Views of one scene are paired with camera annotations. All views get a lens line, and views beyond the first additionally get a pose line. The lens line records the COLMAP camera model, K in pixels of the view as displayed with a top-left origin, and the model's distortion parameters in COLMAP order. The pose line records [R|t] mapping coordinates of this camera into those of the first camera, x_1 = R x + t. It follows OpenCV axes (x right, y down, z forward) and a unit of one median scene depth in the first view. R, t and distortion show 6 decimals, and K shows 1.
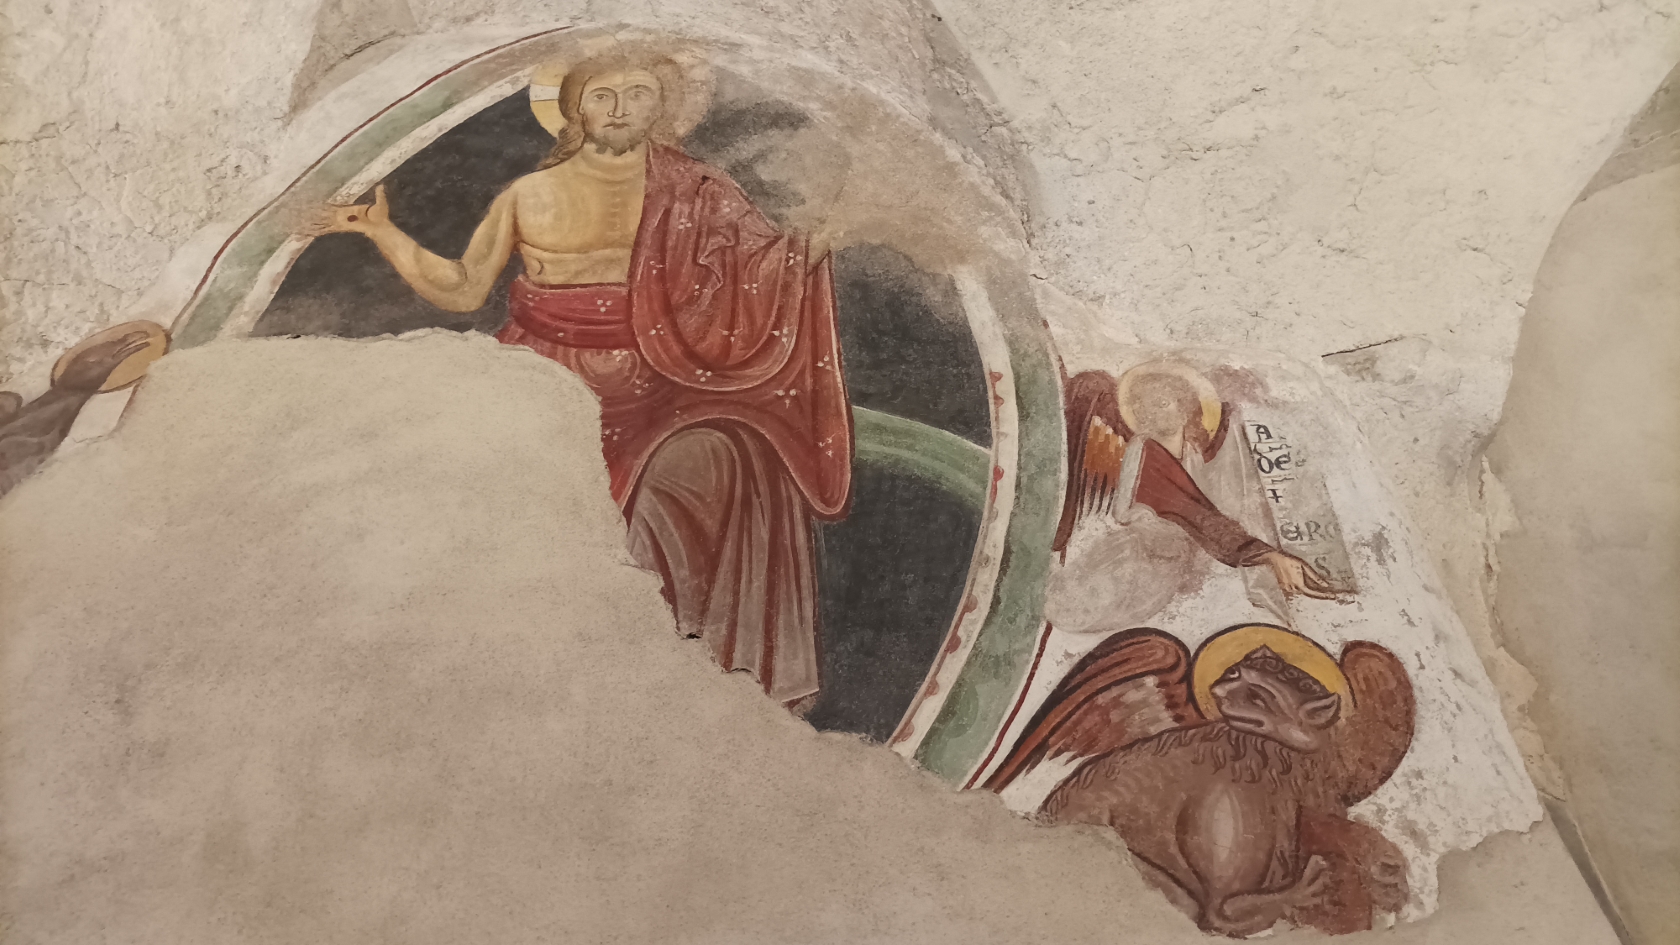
lens RADIAL K [[1251.4, 0, 837.0], [0, 1251.4, 474.3], [0, 0, 1]] dist [0.039244, -0.036275]
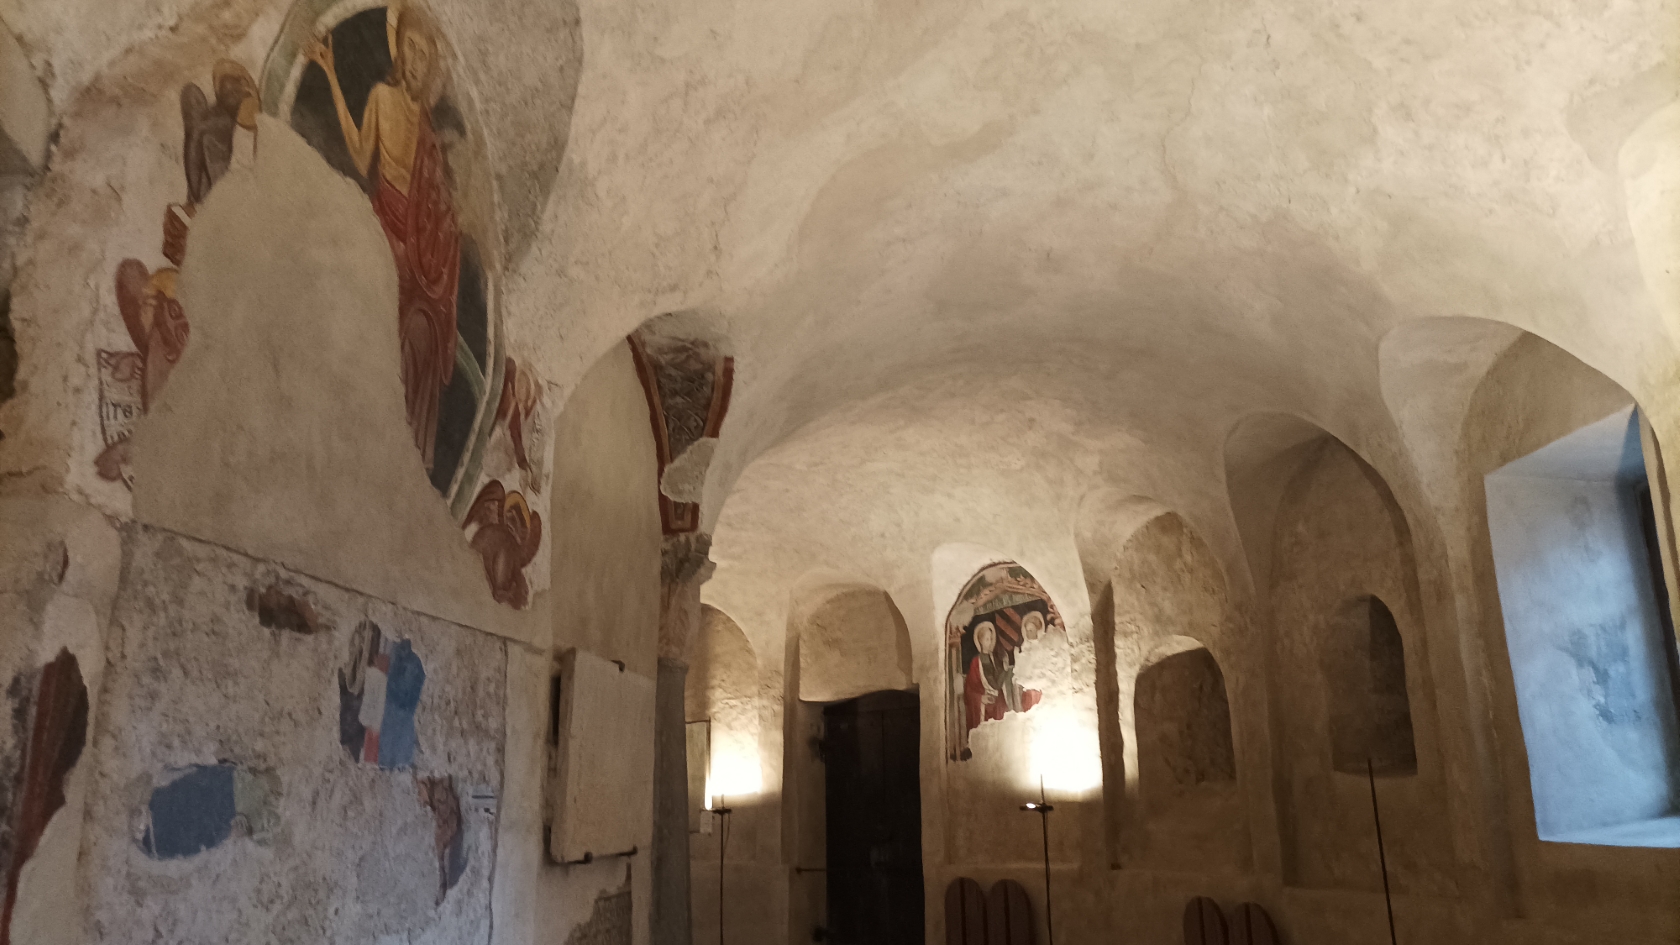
lens RADIAL K [[1251.4, 0, 844.1], [0, 1251.4, 472.7], [0, 0, 1]] dist [0.039244, -0.036275]
pose [[0.175382, 0.308735, 0.934839, -1.759627], [-0.570795, 0.805559, -0.158955, 0.101115], [-0.802143, -0.505724, 0.317505, -0.299290]]
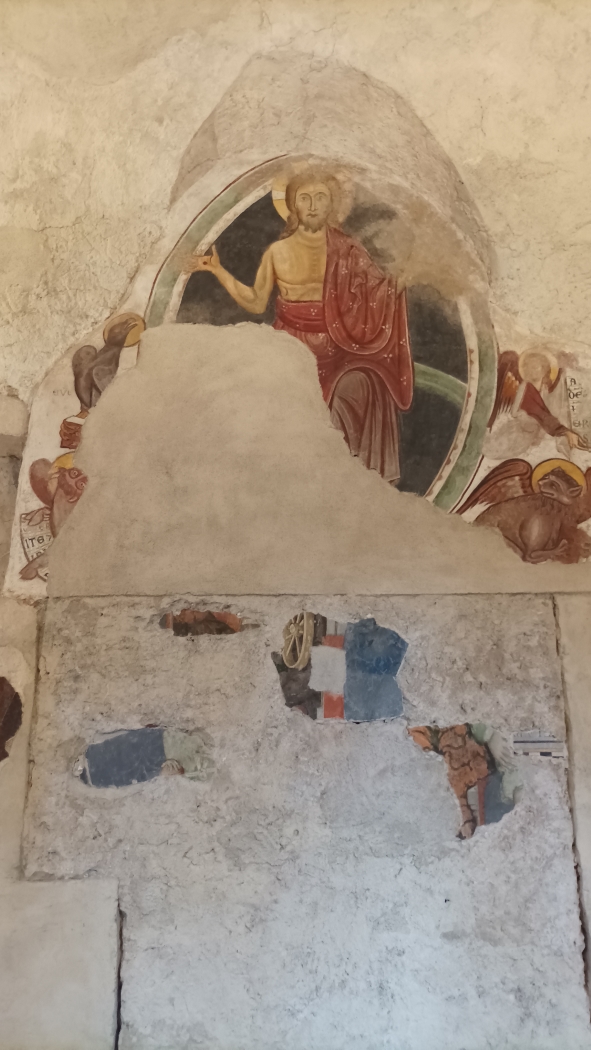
lens RADIAL K [[782.1, 0, 291.6], [0, 782.1, 526.9], [0, 0, 1]] dist [0.039244, -0.036275]
pose [[0.998958, 0.042331, -0.017075, -0.197144], [-0.033889, 0.938424, 0.343820, -0.283595], [0.030578, -0.342883, 0.938880, -0.631926]]
